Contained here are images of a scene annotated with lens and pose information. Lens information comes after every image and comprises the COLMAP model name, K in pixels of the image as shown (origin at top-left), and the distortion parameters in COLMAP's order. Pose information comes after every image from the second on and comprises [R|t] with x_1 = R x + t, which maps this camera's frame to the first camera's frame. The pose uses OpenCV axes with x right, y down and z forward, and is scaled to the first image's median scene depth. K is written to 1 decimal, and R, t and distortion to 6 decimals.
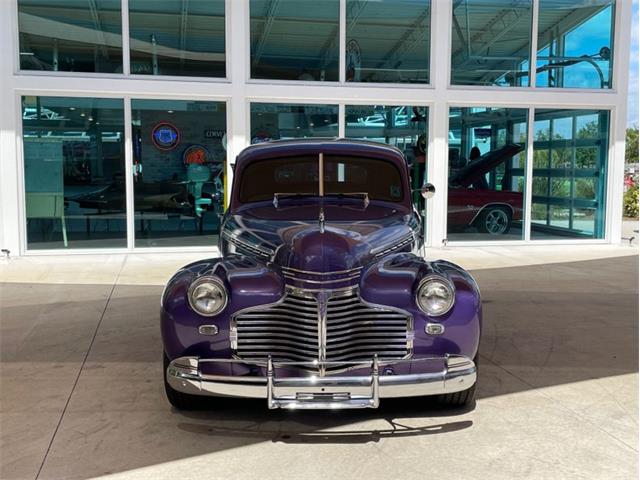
lens RADIAL K [[722.6, 0, 327.3], [0, 722.6, 239.3], [0, 0, 1]] dist [0.114498, -0.224257]
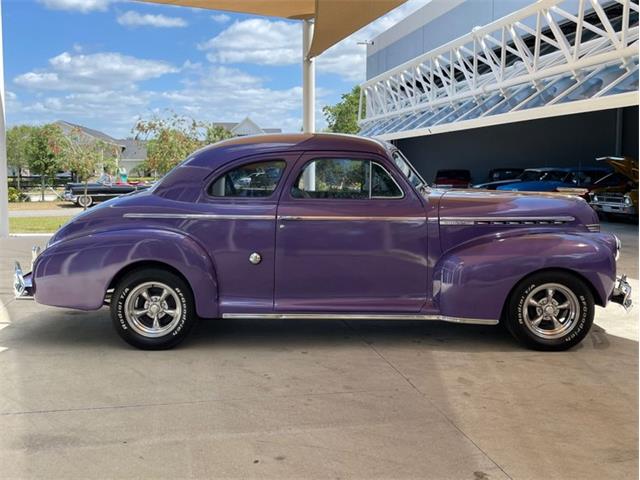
lens RADIAL K [[722.6, 0, 327.3], [0, 722.6, 239.3], [0, 0, 1]] dist [0.114498, -0.224257]
pose [[0.005438, -0.097250, 0.995245, -1.570036], [0.099495, 0.990374, 0.096230, -0.133505], [-0.995023, 0.098499, 0.015062, 1.486025]]
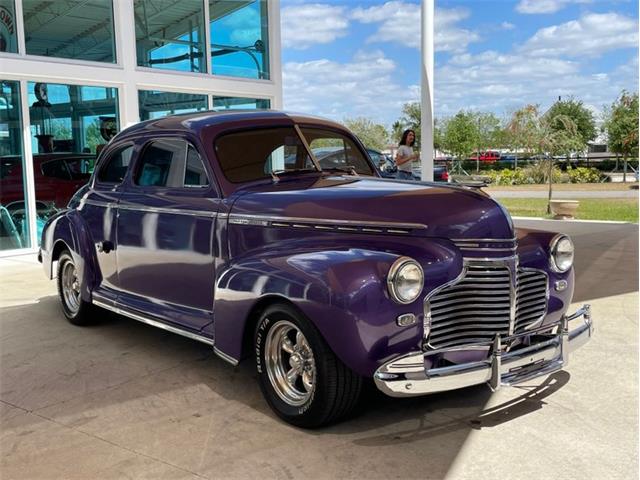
lens RADIAL K [[722.6, 0, 327.3], [0, 722.6, 239.3], [0, 0, 1]] dist [0.114498, -0.224257]
pose [[0.783036, -0.090144, 0.615409, -0.725881], [0.087381, 0.995572, 0.034648, -0.006952], [-0.615807, 0.026644, 0.787446, 0.369672]]
